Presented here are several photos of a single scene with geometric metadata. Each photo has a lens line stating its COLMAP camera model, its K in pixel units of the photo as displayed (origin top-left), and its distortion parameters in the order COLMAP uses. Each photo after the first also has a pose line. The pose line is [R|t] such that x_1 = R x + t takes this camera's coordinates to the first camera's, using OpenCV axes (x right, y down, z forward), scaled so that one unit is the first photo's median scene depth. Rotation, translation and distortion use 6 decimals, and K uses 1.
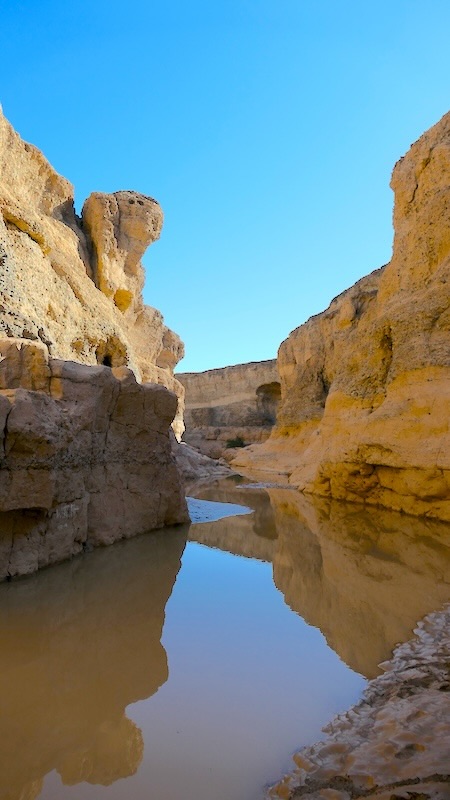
lens RADIAL K [[582.5, 0, 230.6], [0, 582.5, 395.7], [0, 0, 1]] dist [-0.004573, -0.003538]
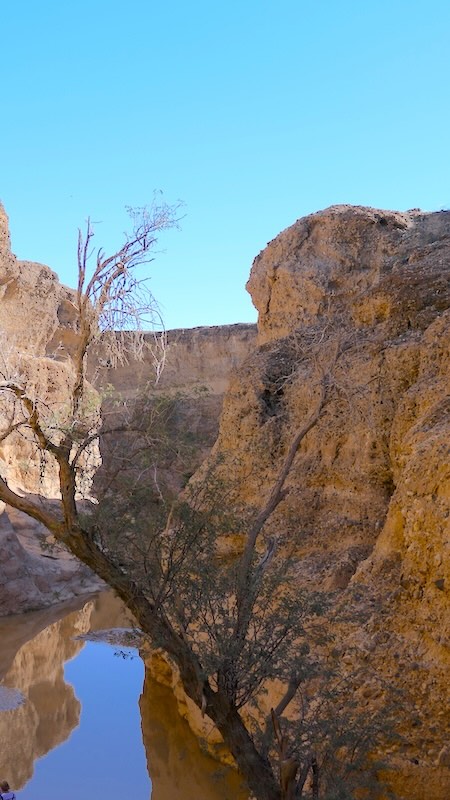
lens RADIAL K [[1245.1, 0, 225.4], [0, 1245.1, 397.0], [0, 0, 1]] dist [0.014576, 0.000000]
pose [[0.999137, 0.018678, -0.037087, 0.231115], [-0.016054, 0.997429, 0.069838, -0.243908], [0.038296, -0.069182, 0.996869, -0.542443]]
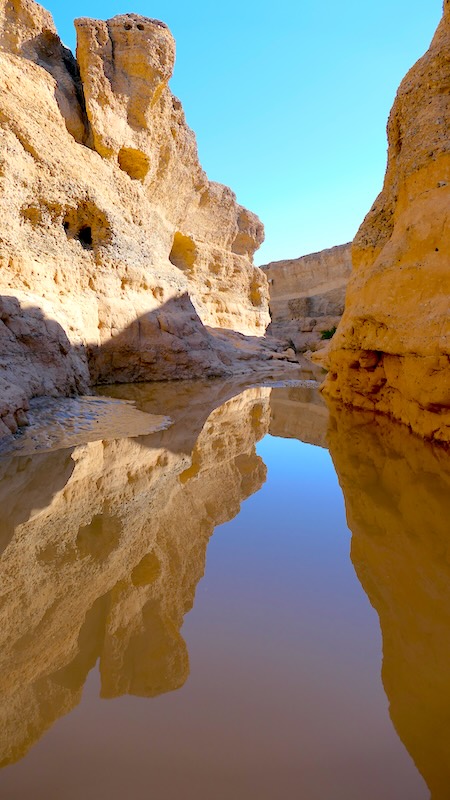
lens RADIAL K [[582.5, 0, 233.6], [0, 582.5, 400.2], [0, 0, 1]] dist [-0.004573, -0.003538]
pose [[0.979036, -0.022666, -0.202424, 0.126252], [0.060035, 0.981753, 0.180437, 0.027834], [0.194641, -0.188807, 0.962532, 0.206448]]
